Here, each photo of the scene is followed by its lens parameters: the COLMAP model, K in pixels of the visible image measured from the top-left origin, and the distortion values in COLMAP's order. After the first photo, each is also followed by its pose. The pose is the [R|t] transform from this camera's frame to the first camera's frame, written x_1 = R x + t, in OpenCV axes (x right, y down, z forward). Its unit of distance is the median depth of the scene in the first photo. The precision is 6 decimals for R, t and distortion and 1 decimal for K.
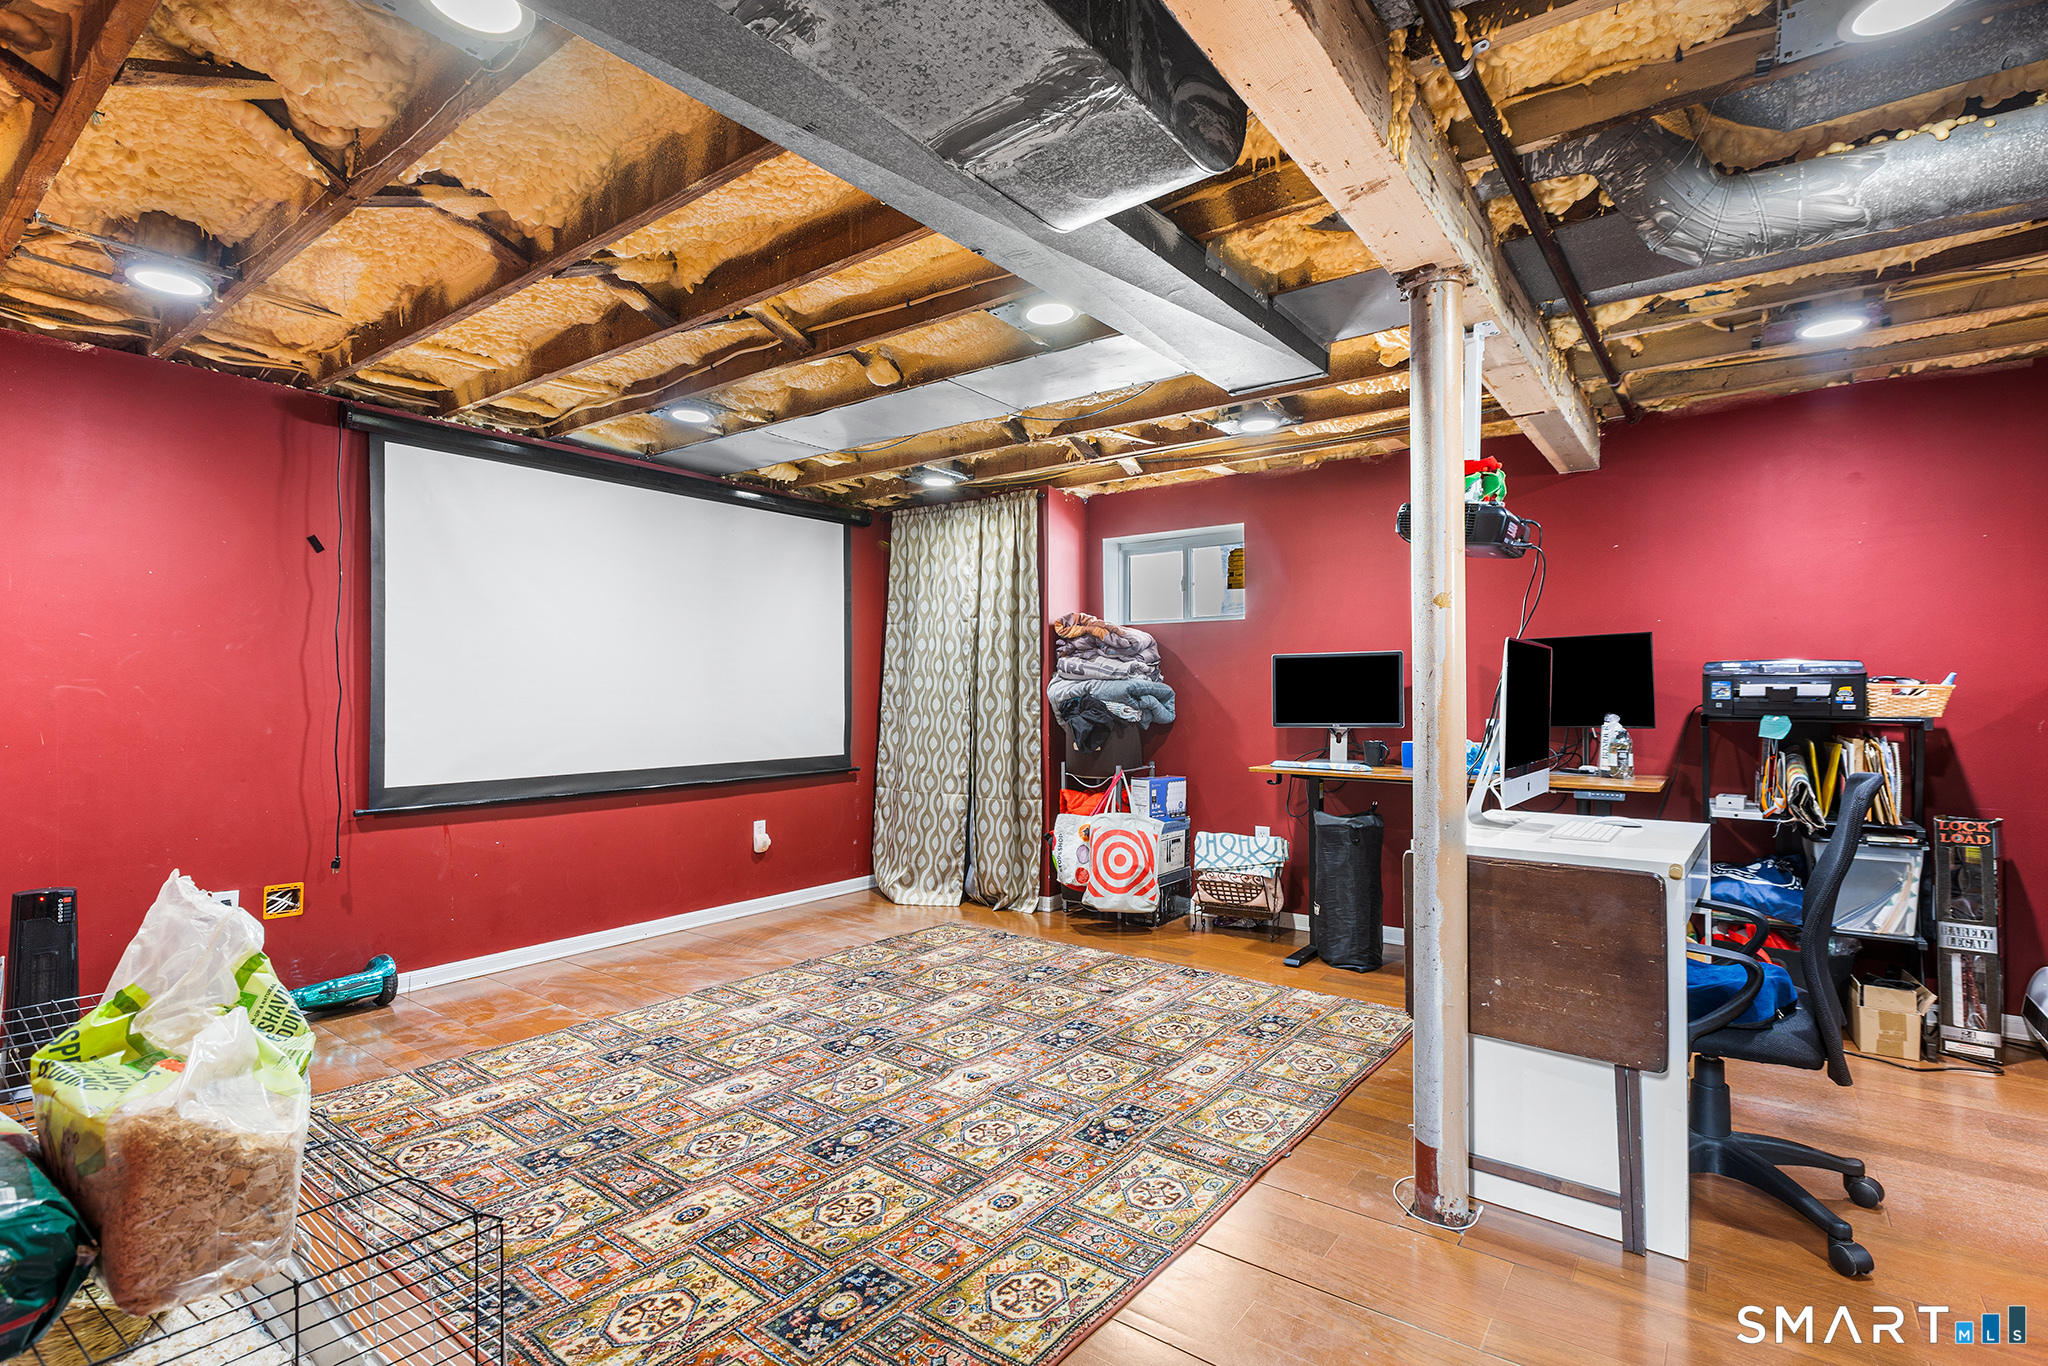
lens RADIAL K [[970.4, 0, 1010.9], [0, 970.4, 685.7], [0, 0, 1]] dist [-0.004730, -0.000716]
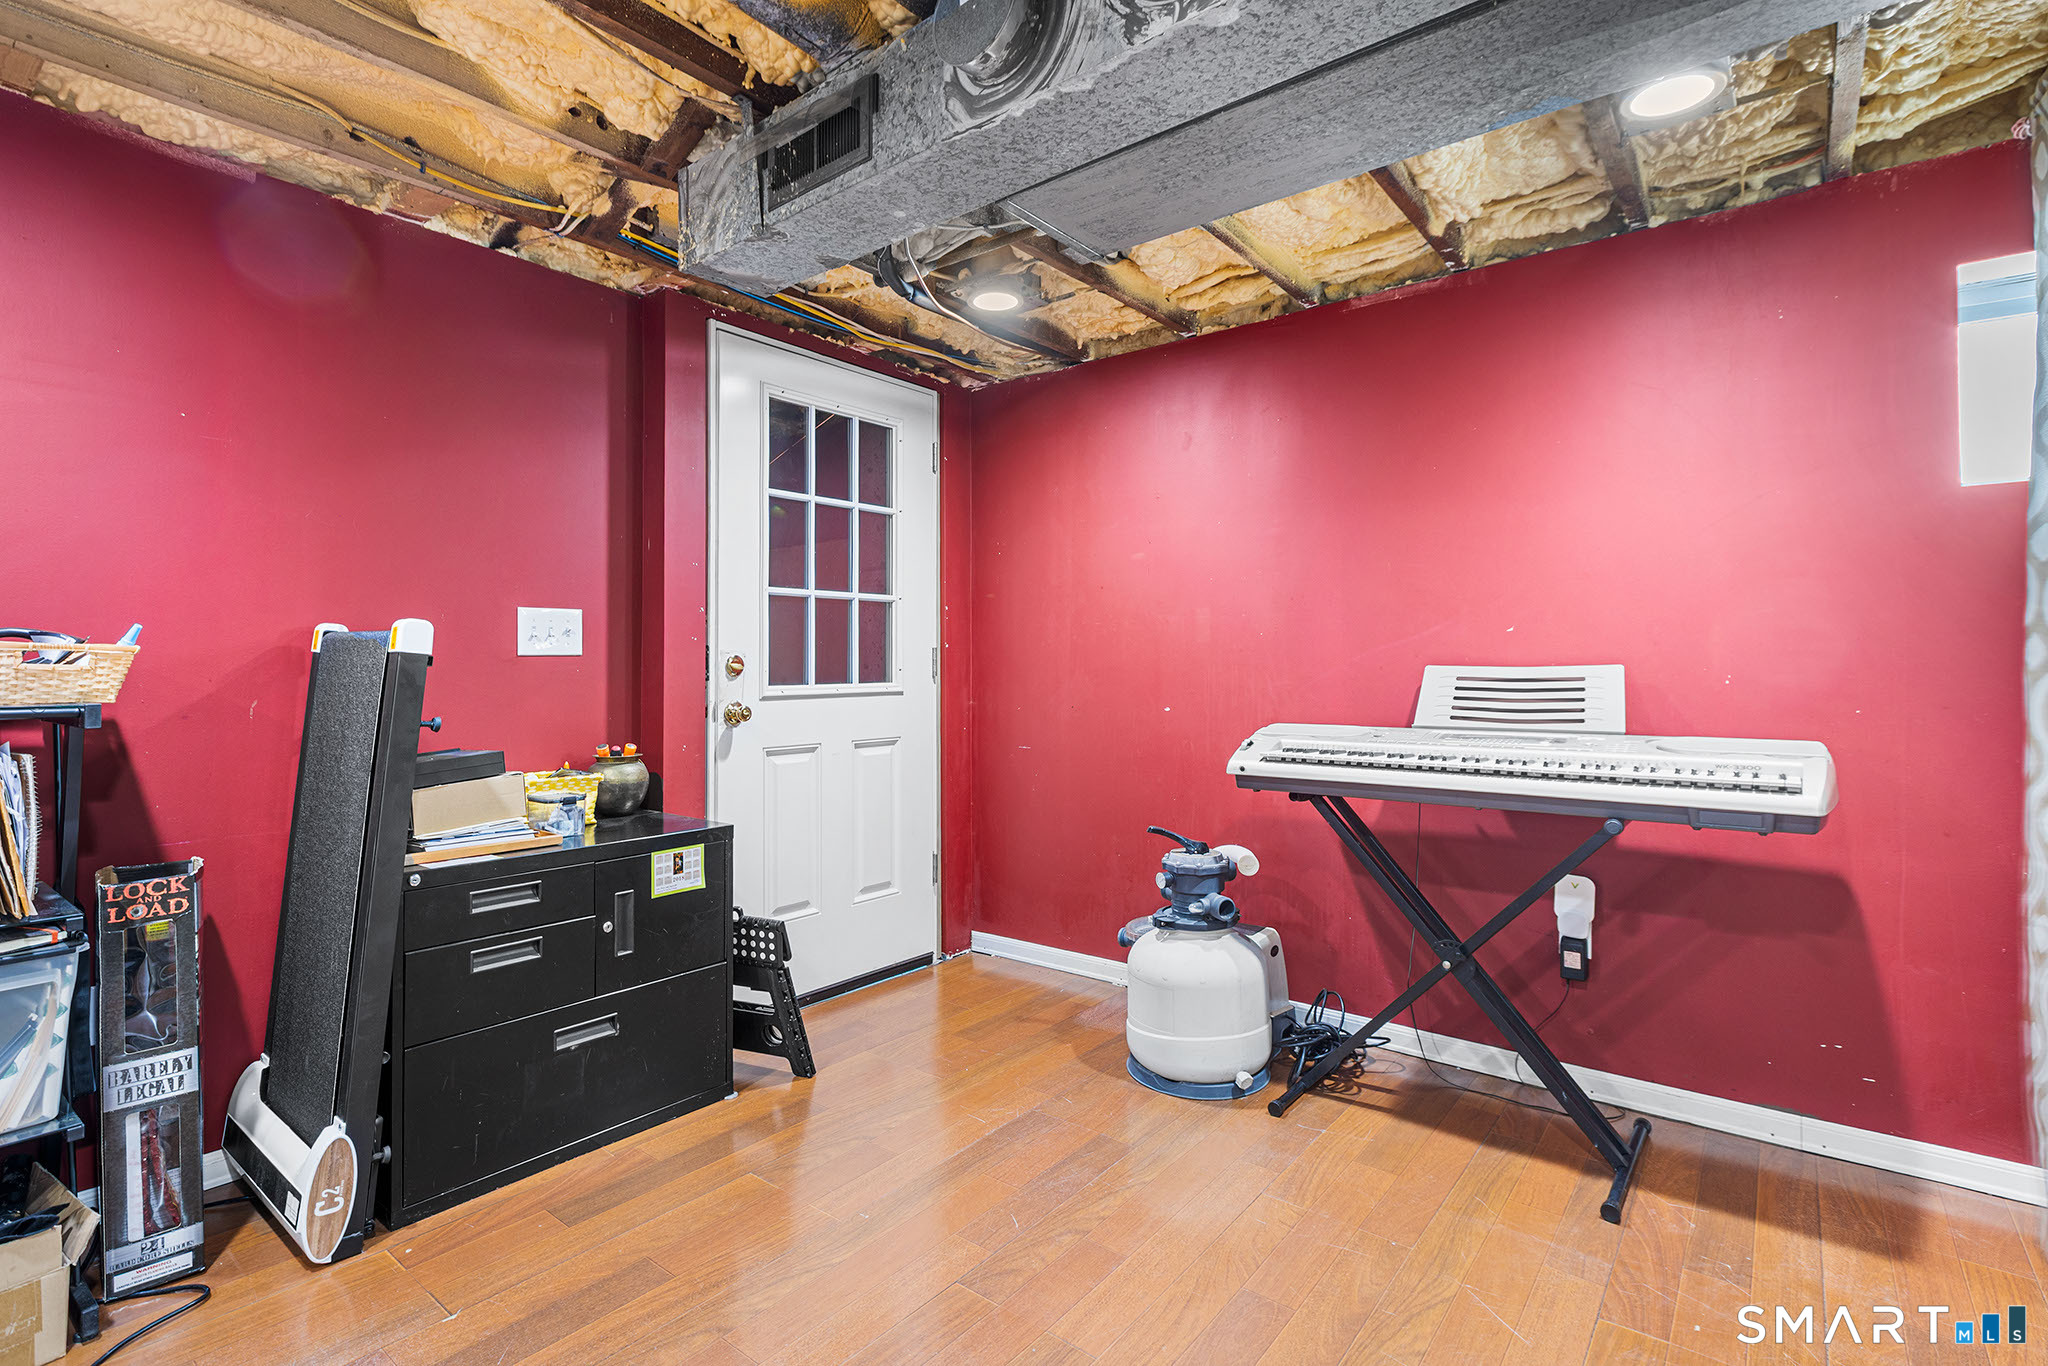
lens RADIAL K [[970.4, 0, 1010.0], [0, 970.4, 669.5], [0, 0, 1]] dist [-0.004730, -0.000716]
pose [[0.035970, 0.005700, 0.999337, 0.421353], [-0.016366, 0.999853, -0.005114, 0.007322], [-0.999219, -0.016172, 0.036058, 0.459975]]
